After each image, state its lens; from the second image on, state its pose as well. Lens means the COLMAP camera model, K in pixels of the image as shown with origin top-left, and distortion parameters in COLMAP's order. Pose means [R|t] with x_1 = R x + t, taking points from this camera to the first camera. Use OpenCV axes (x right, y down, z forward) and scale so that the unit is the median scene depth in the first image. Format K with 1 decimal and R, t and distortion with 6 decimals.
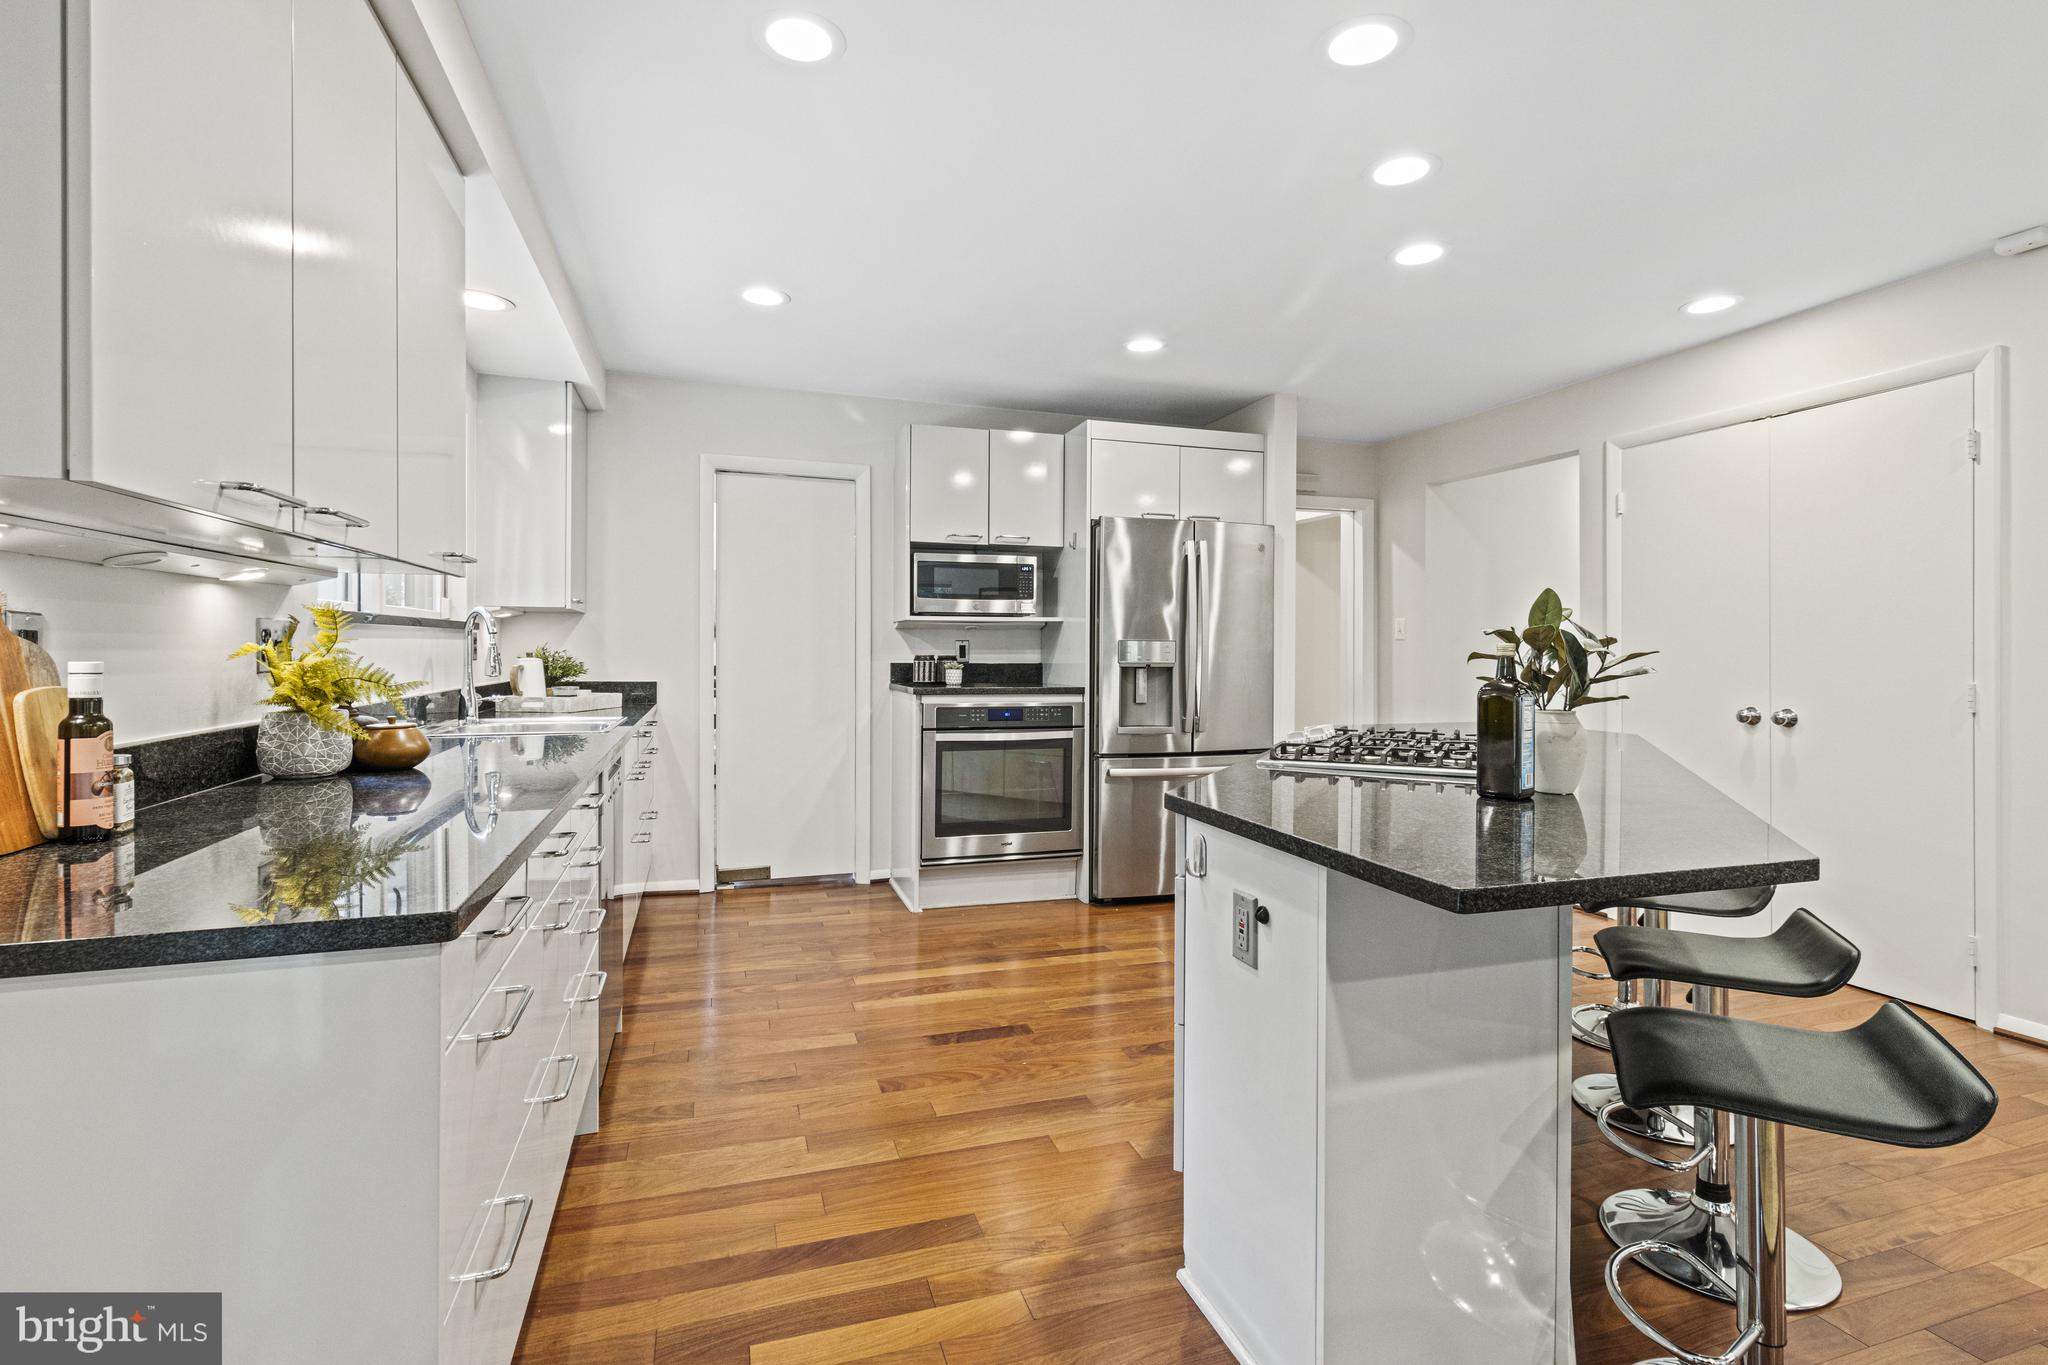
lens RADIAL K [[958.8, 0, 1029.2], [0, 958.8, 658.9], [0, 0, 1]] dist [0.001327, 0.000106]
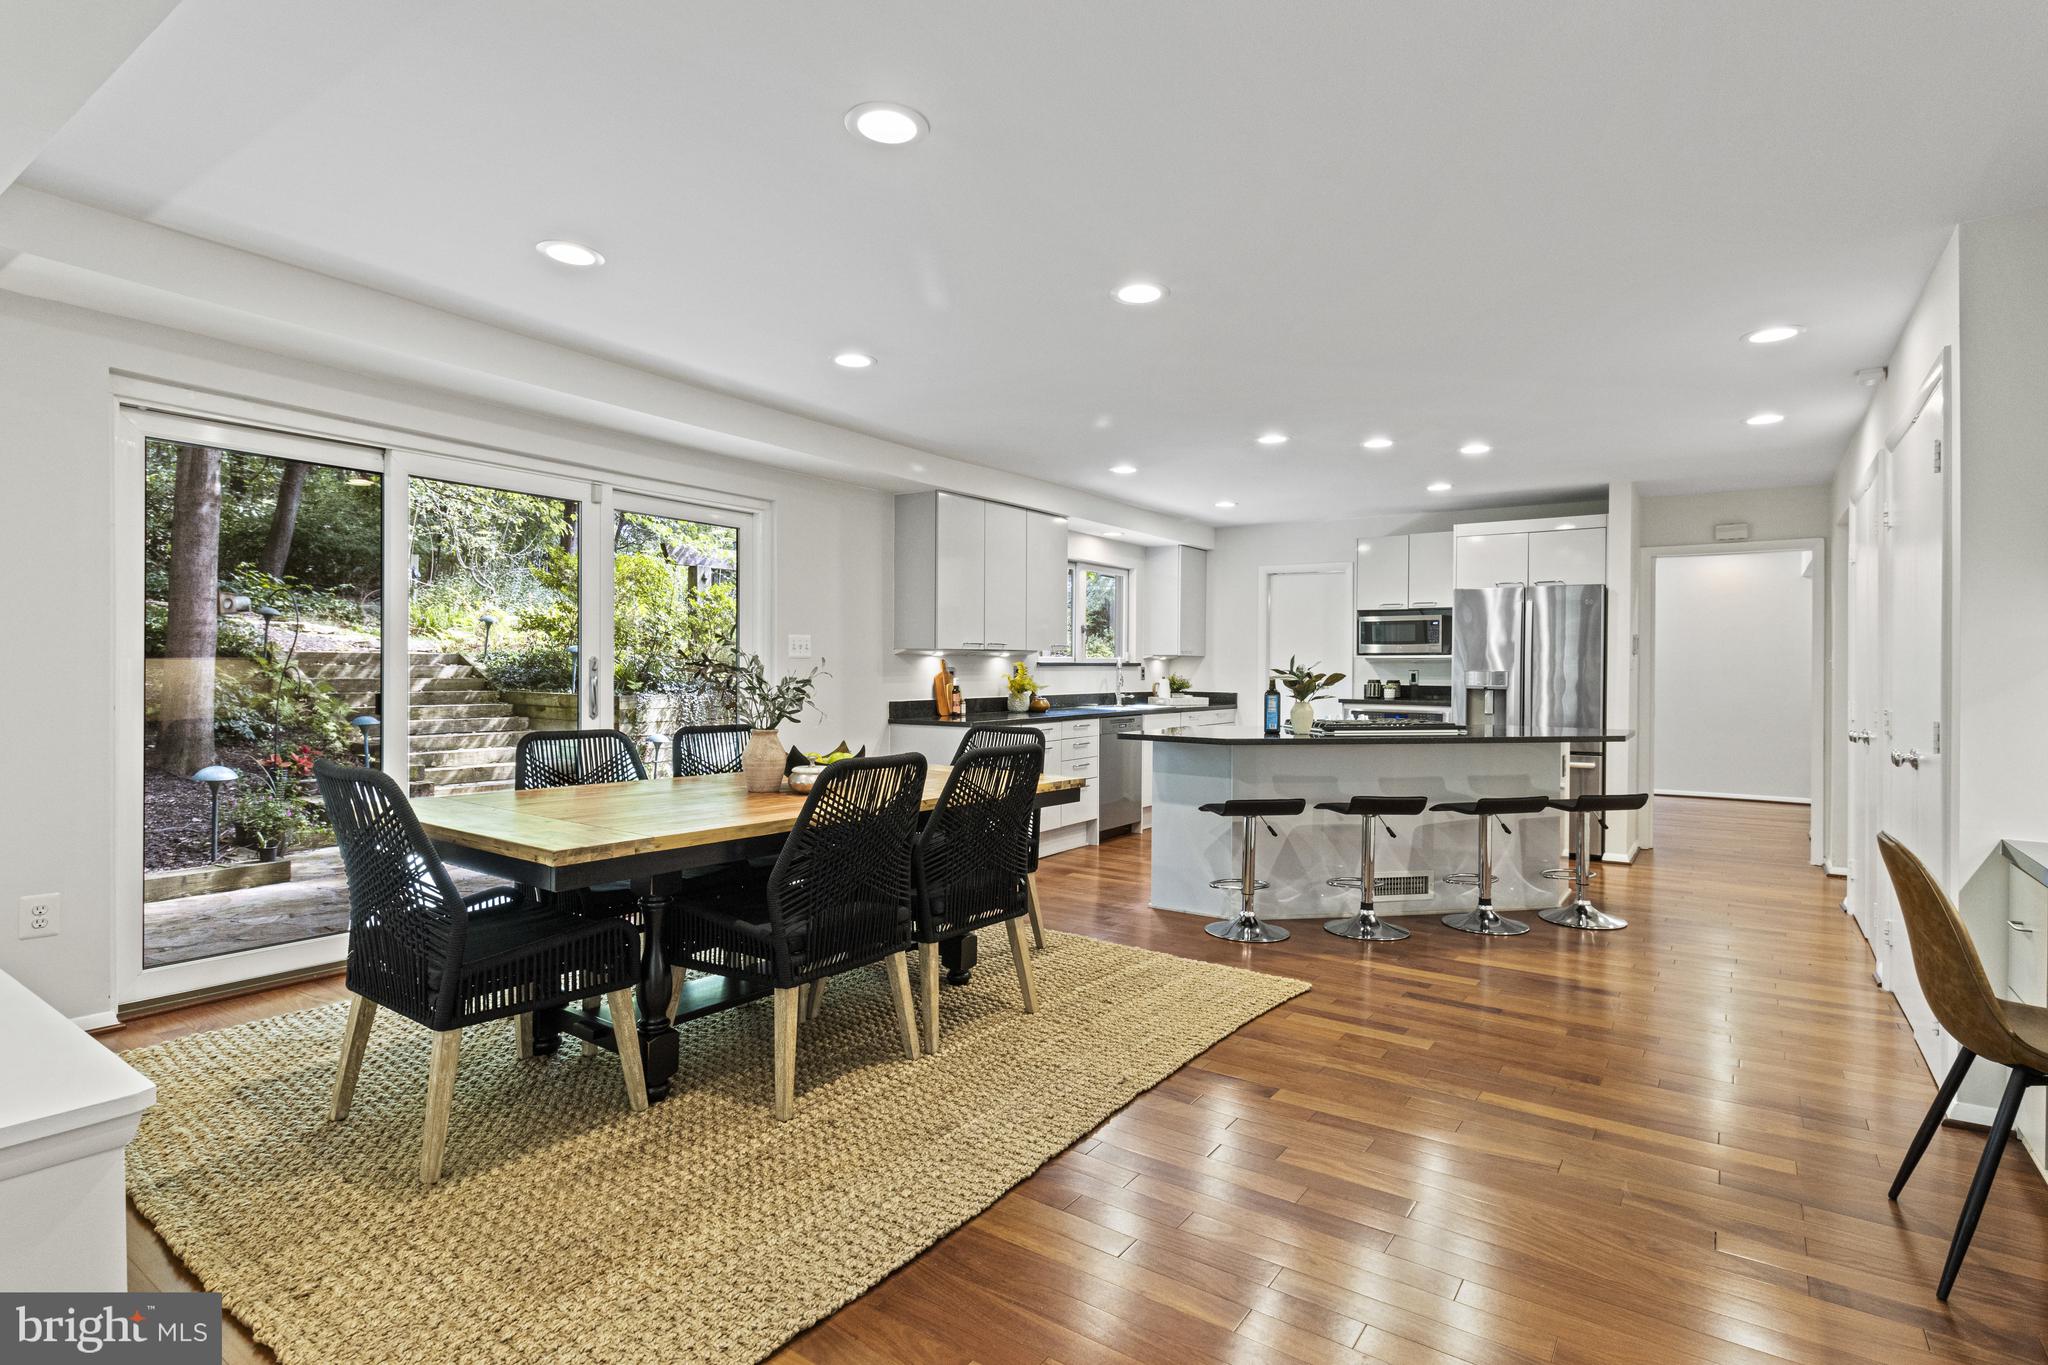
lens RADIAL K [[1020.0, 0, 1019.1], [0, 1020.0, 670.6], [0, 0, 1]] dist [-0.000951, -0.000006]
pose [[0.598866, 0.000171, -0.800849, 0.925957], [-0.010955, 0.999908, -0.007978, 0.000858], [0.800774, 0.013551, 0.598813, -0.506790]]
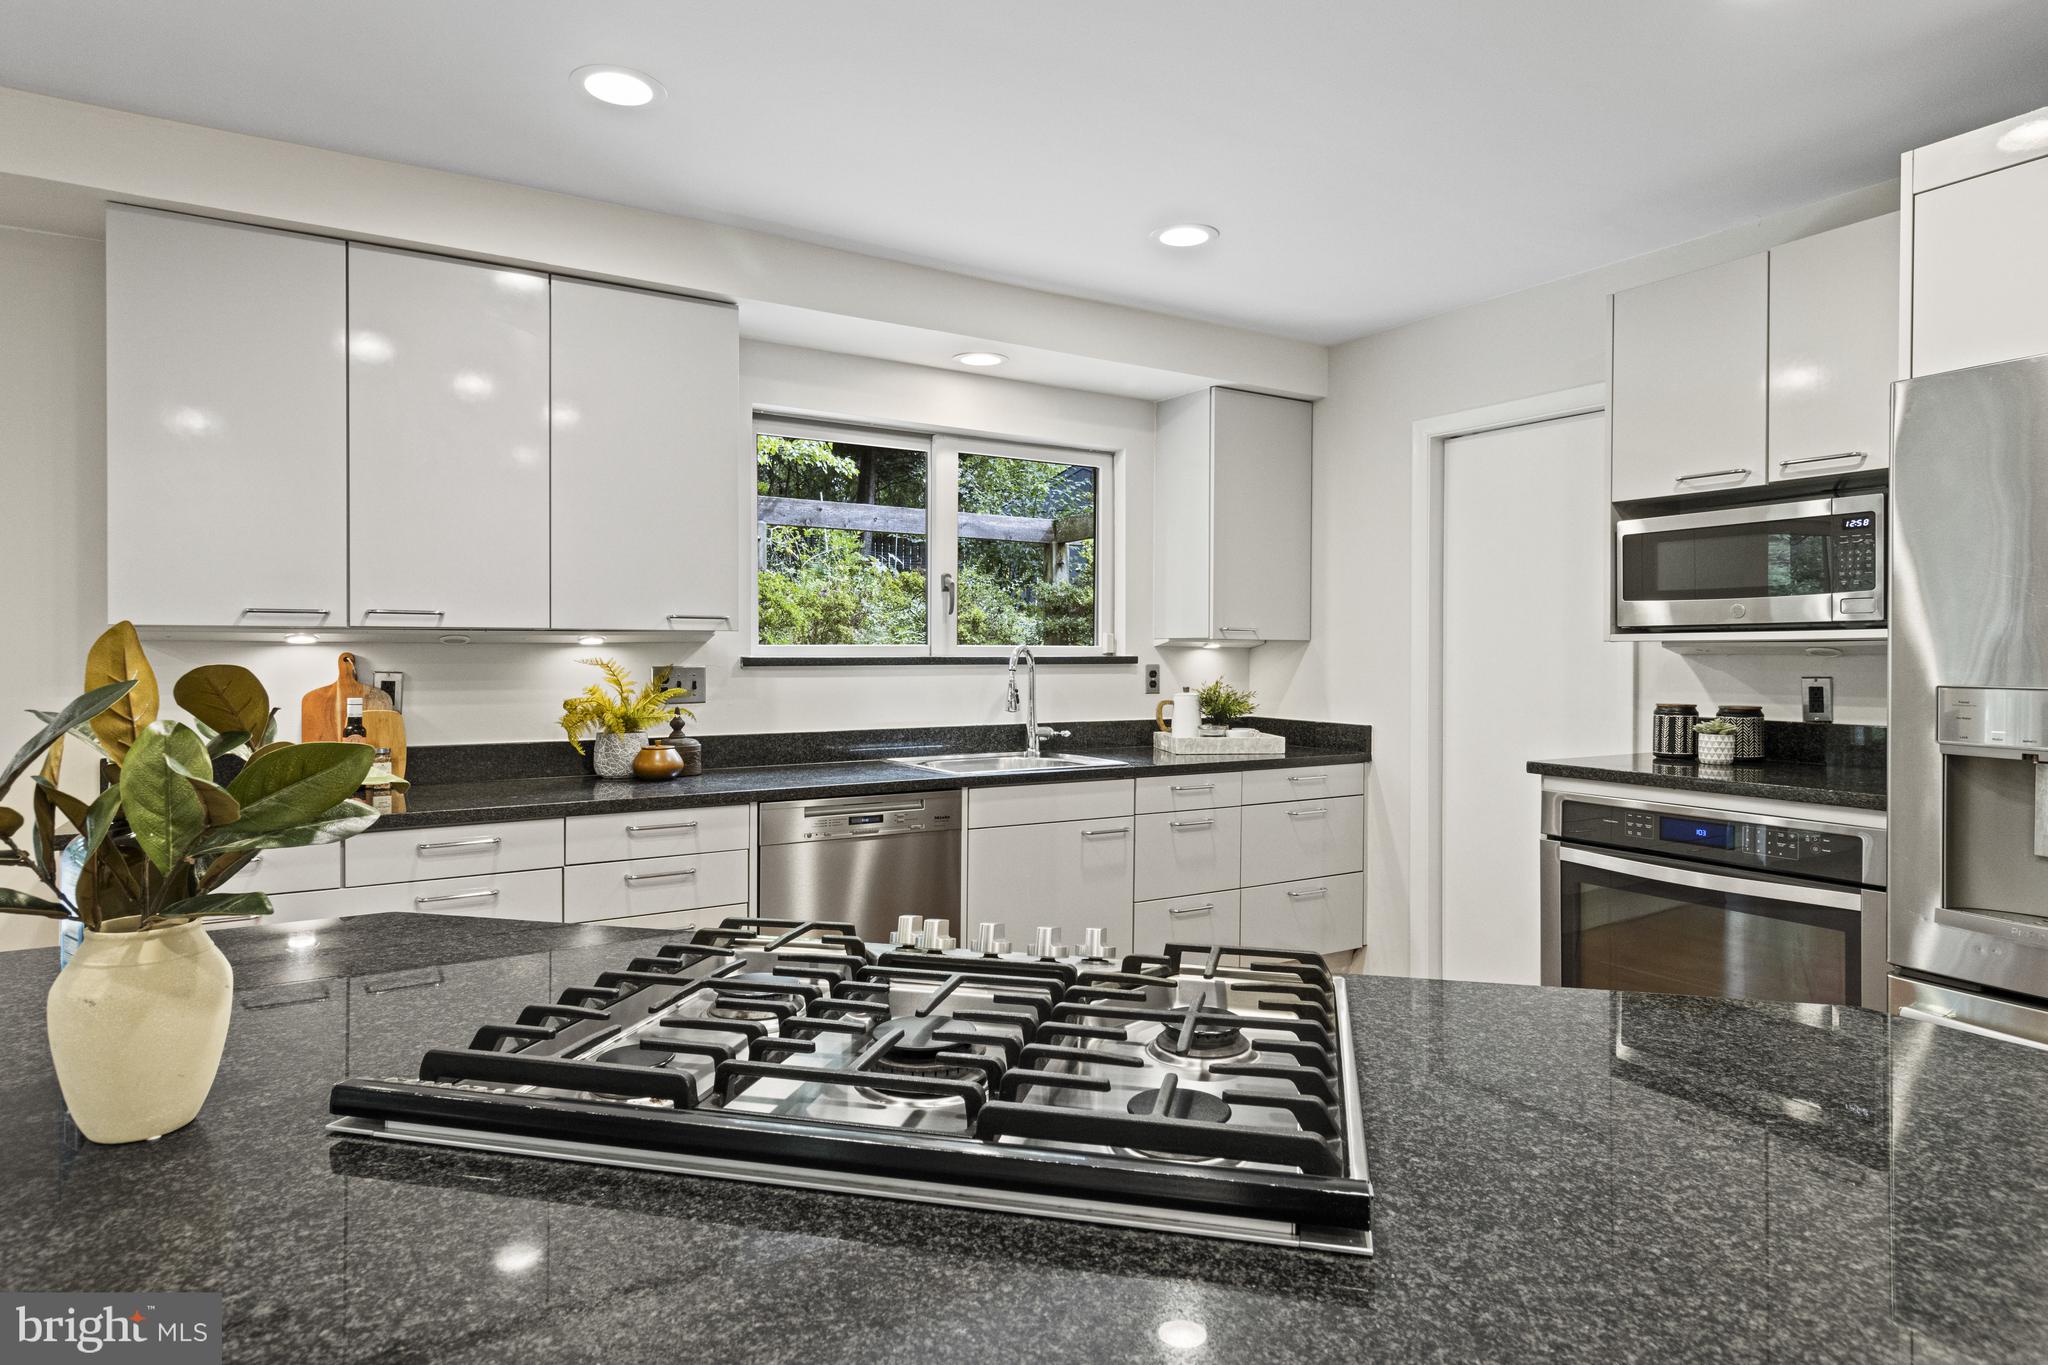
lens RADIAL K [[1120.7, 0, 1029.6], [0, 1120.7, 659.1], [0, 0, 1]] dist [-0.002246, 0.000155]
pose [[0.228017, -0.002018, -0.973655, 0.438651], [-0.010868, 0.999930, -0.004618, -0.023433], [0.973596, 0.011635, 0.227979, 0.515010]]
